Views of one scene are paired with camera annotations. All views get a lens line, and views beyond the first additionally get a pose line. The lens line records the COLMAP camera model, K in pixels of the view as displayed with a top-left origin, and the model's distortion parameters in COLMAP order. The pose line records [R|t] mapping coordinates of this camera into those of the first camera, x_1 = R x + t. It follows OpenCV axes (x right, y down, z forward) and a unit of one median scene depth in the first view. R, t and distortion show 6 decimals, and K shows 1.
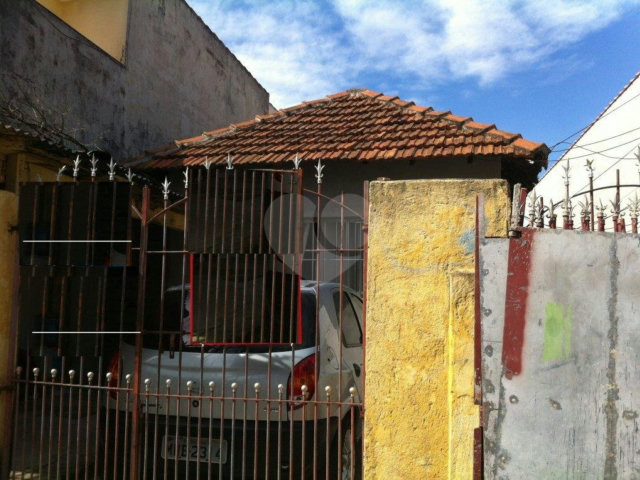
lens RADIAL K [[607.8, 0, 320.0], [0, 607.8, 240.0], [0, 0, 1]] dist [0.092129, -0.265560]
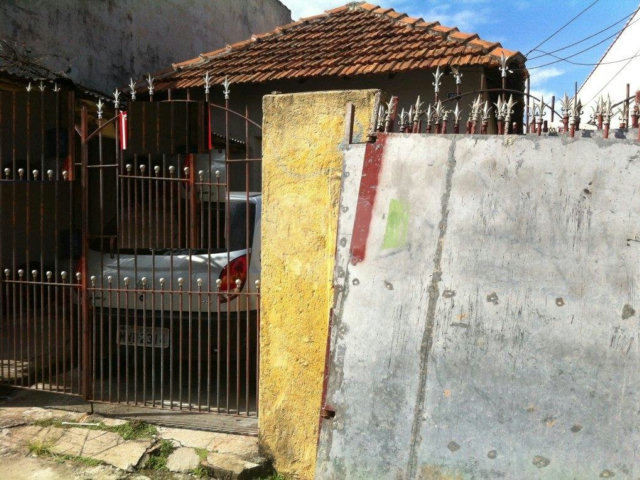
lens RADIAL K [[607.8, 0, 320.0], [0, 607.8, 240.0], [0, 0, 1]] dist [0.092129, -0.265560]
pose [[0.995409, -0.015251, -0.094489, 0.258343], [0.027133, 0.991687, 0.125779, 0.023905], [0.091785, -0.127765, 0.987548, -0.101460]]
